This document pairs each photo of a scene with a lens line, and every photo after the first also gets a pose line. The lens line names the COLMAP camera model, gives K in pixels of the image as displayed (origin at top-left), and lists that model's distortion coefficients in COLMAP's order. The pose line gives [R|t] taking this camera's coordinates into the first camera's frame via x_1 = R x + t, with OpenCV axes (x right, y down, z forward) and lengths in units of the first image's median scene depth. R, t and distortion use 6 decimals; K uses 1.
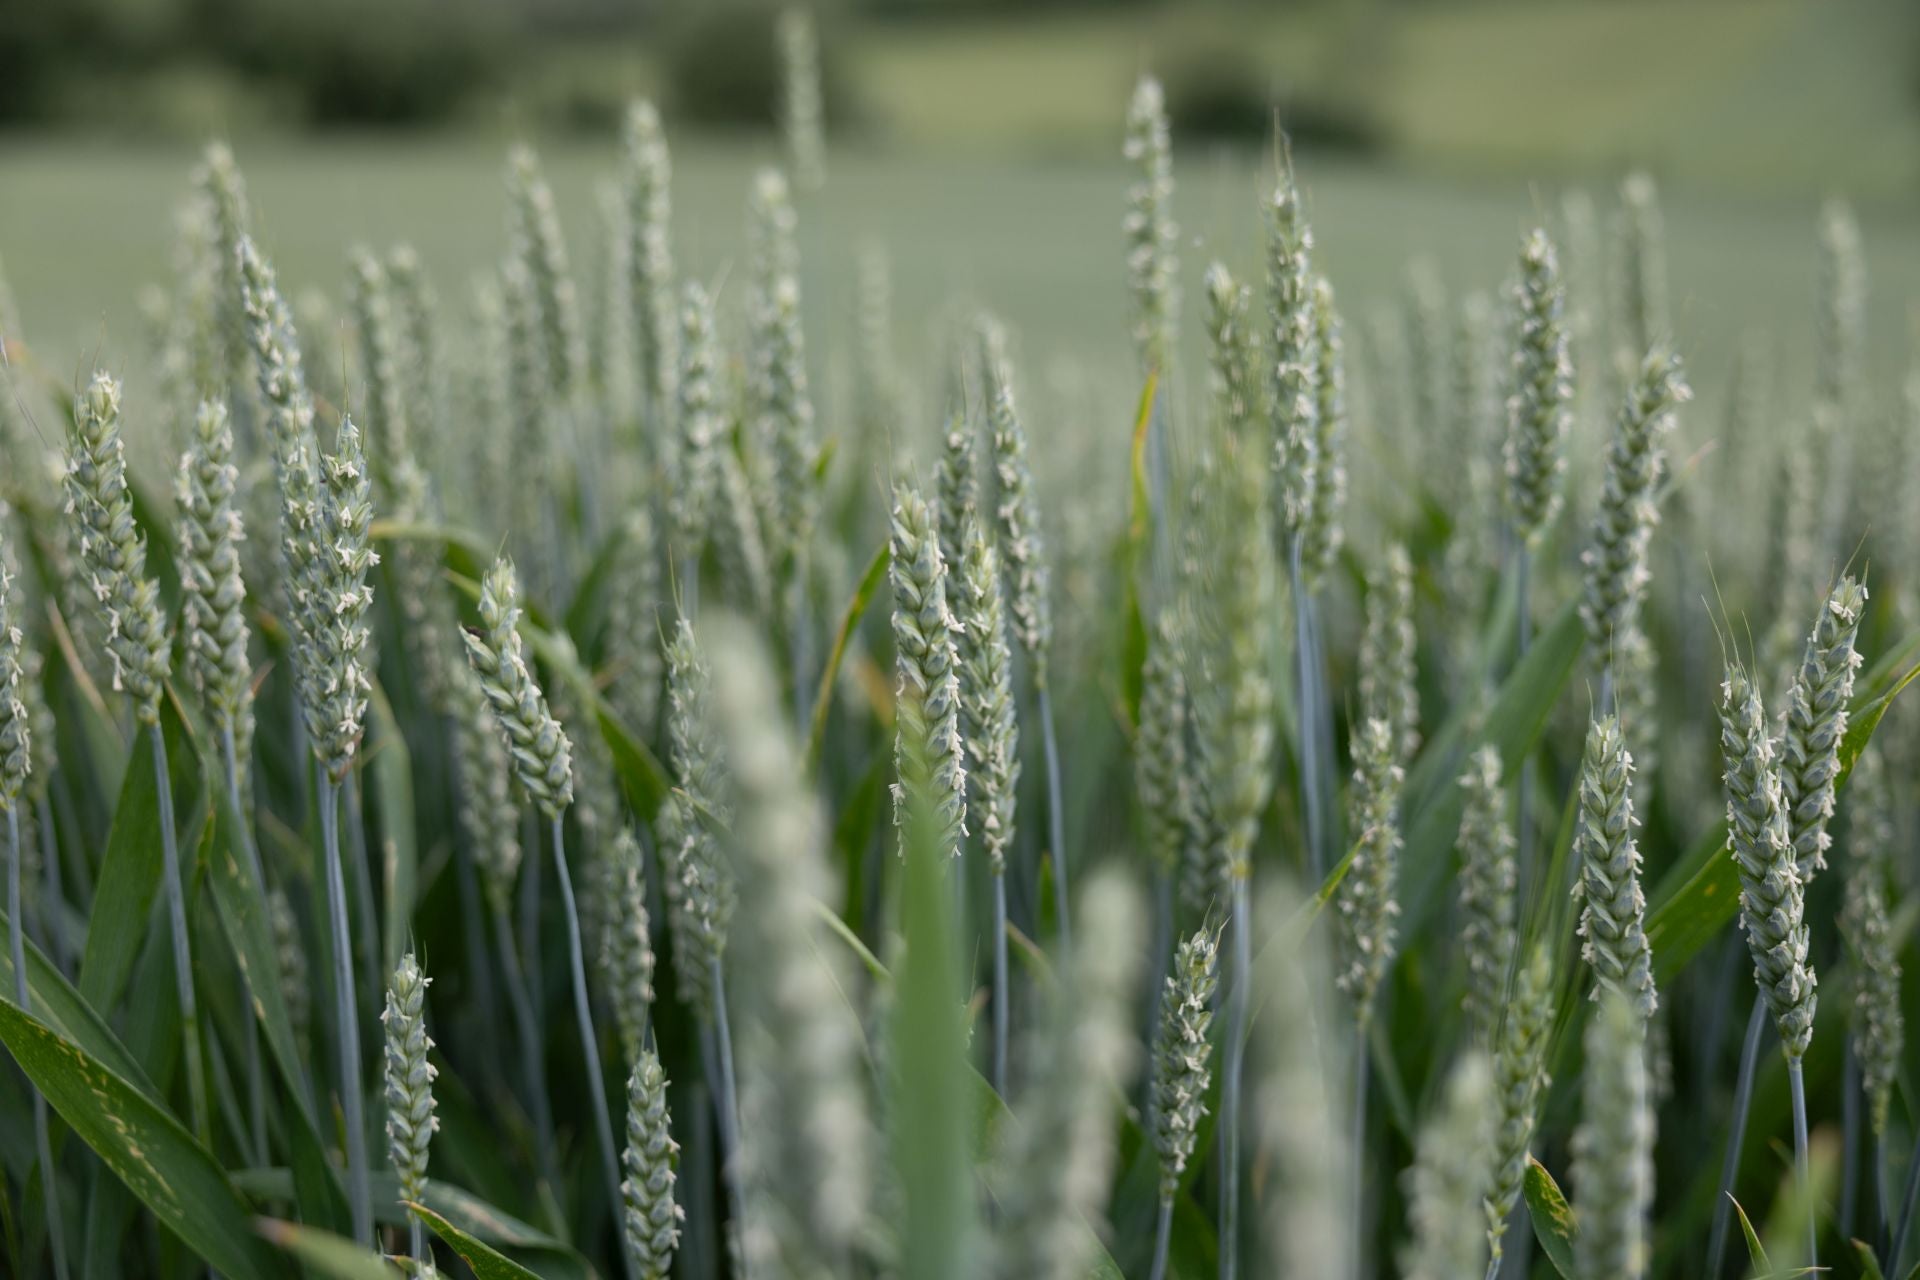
lens RADIAL K [[2162.1, 0, 960.0], [0, 2162.1, 640.0], [0, 0, 1]] dist [-0.000903, -0.015302]
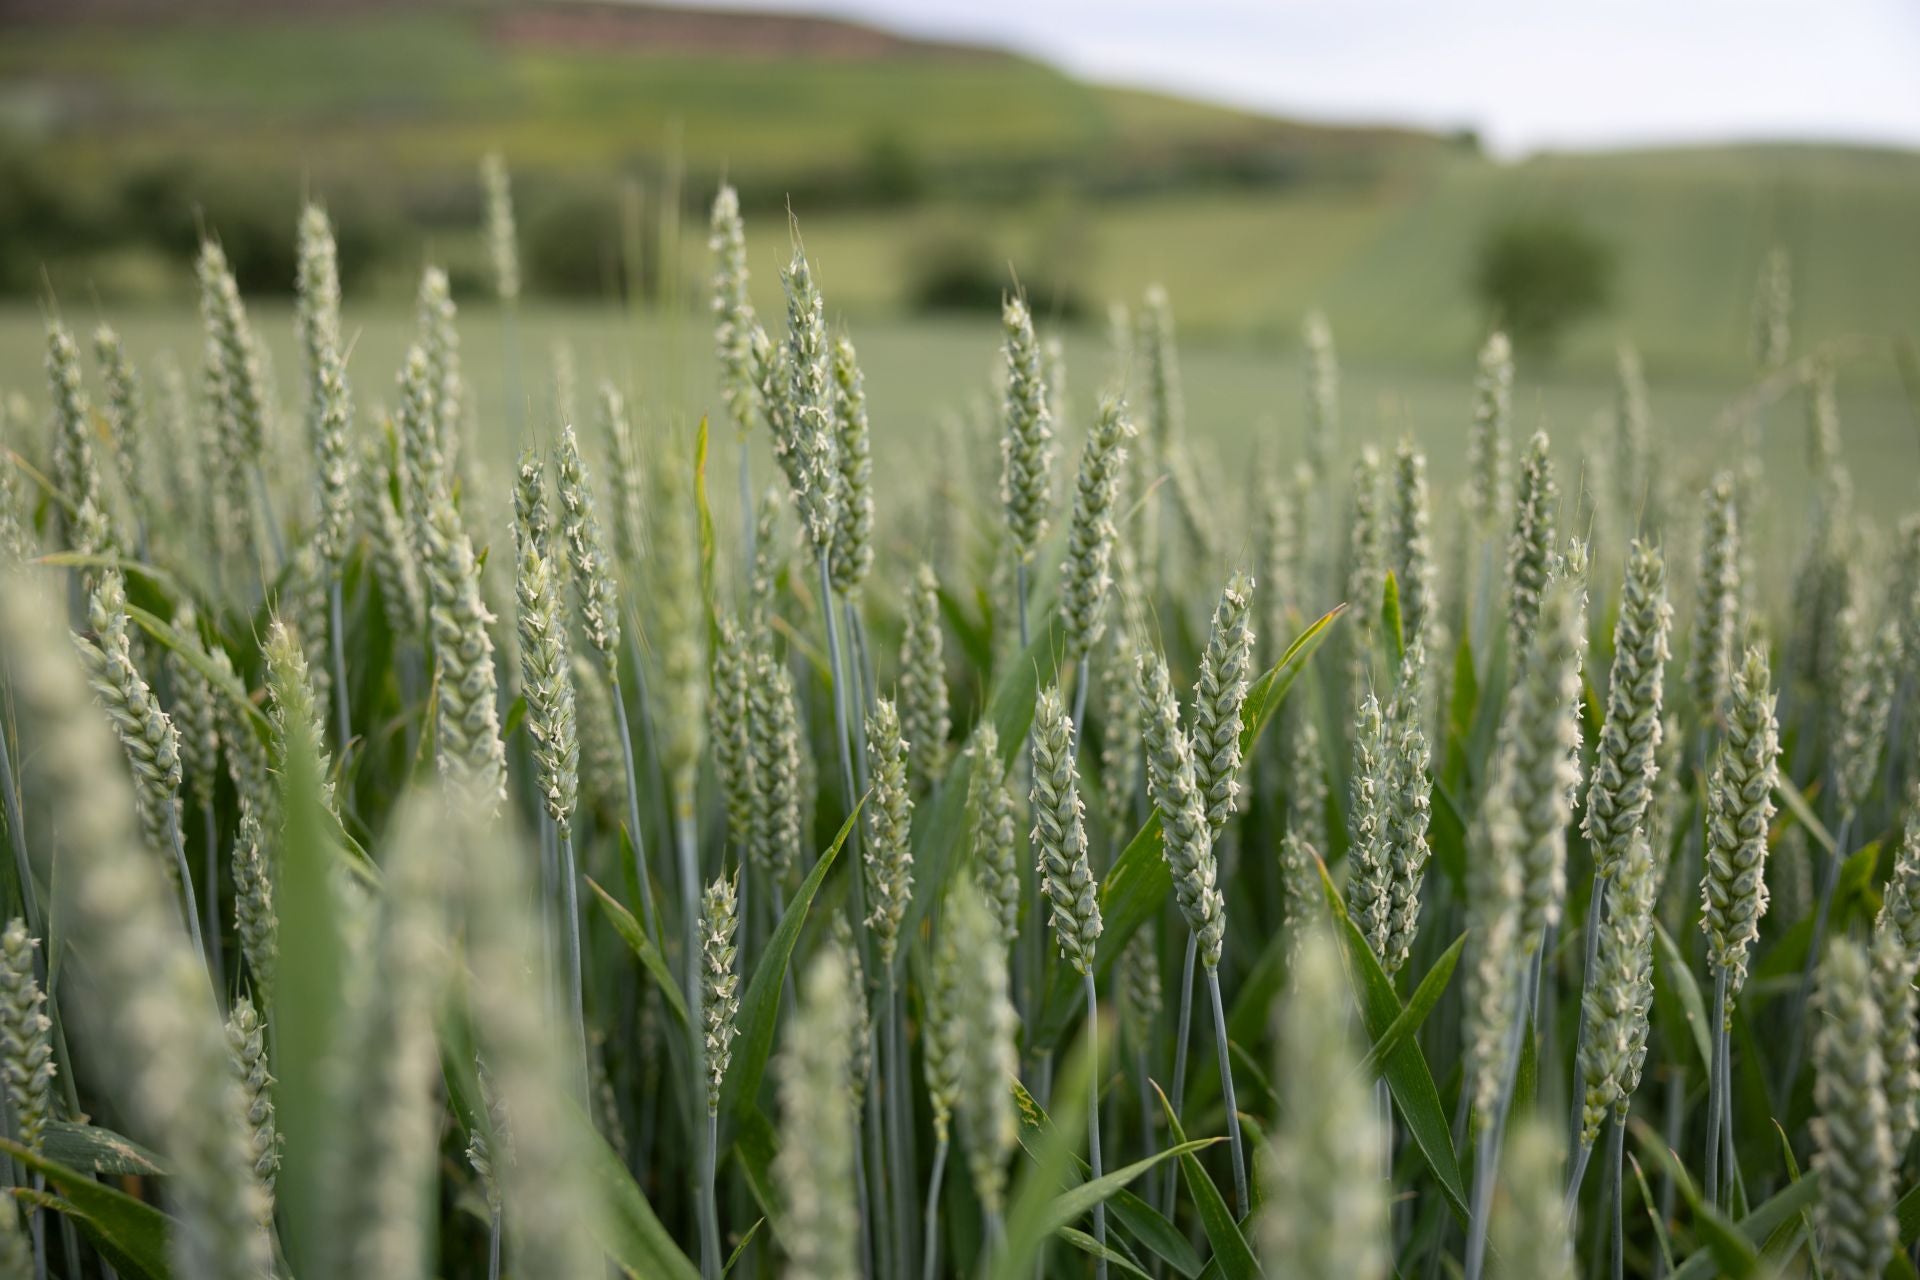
lens RADIAL K [[1695.0, 0, 960.0], [0, 1695.0, 640.0], [0, 0, 1]] dist [-0.024024, 0.005116]
pose [[0.992907, -0.014071, 0.118058, 0.126584], [0.017817, 0.999369, -0.030738, 0.033856], [-0.117551, 0.032623, 0.992531, 0.060074]]
